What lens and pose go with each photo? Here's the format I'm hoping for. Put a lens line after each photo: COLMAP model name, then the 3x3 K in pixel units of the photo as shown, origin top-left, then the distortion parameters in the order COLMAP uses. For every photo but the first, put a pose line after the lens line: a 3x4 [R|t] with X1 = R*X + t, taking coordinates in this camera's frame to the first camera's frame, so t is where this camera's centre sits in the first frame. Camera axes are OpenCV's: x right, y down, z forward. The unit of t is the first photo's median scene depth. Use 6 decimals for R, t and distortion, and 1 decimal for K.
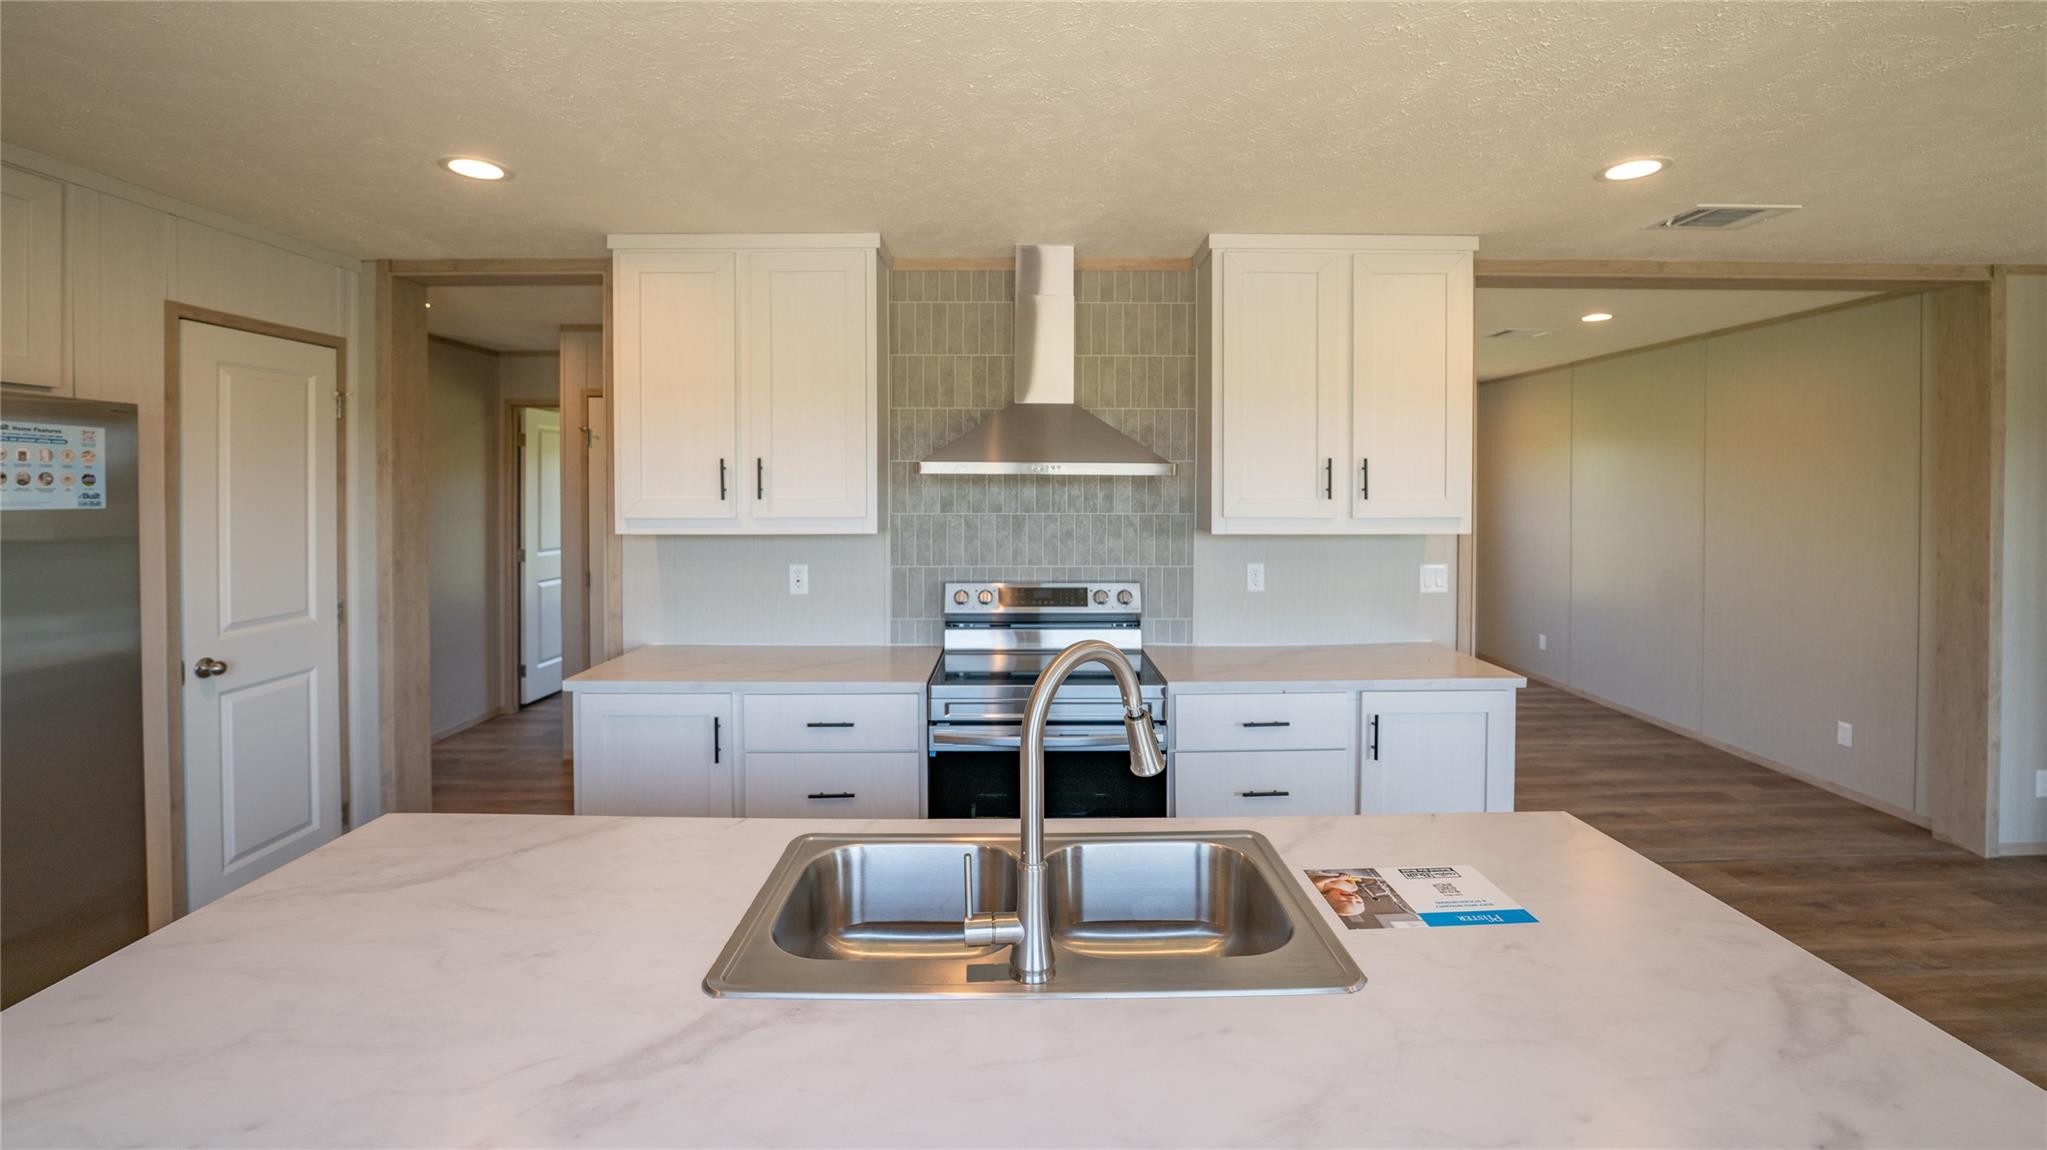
lens RADIAL K [[839.1, 0, 1034.2], [0, 839.1, 492.2], [0, 0, 1]] dist [-0.031538, 0.004997]
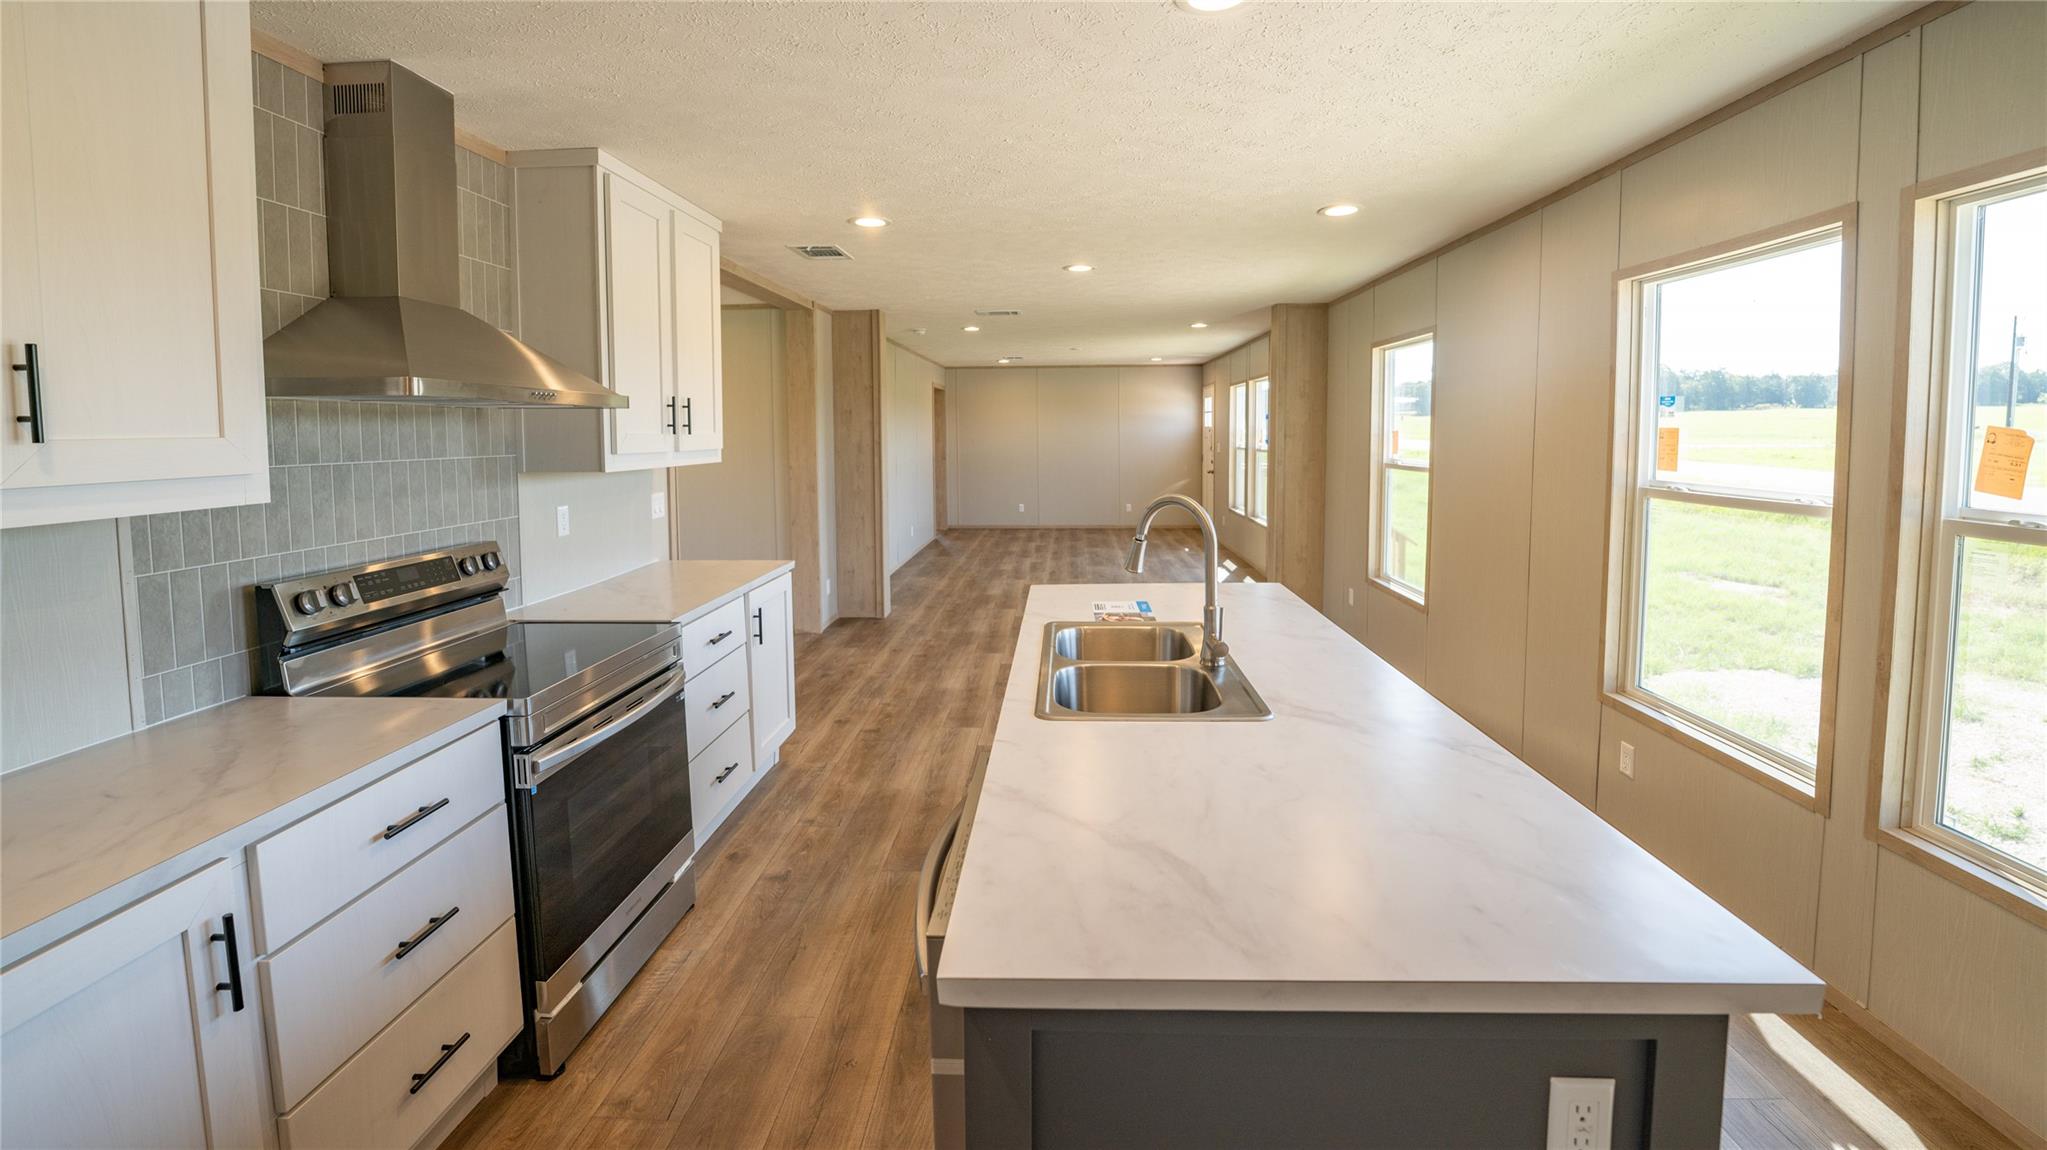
lens RADIAL K [[839.1, 0, 1030.8], [0, 839.1, 476.3], [0, 0, 1]] dist [-0.031538, 0.004997]
pose [[0.055647, -0.055316, 0.996917, -0.653012], [0.018186, 0.998355, 0.054380, 0.011727], [-0.998285, 0.015104, 0.056562, 0.442639]]
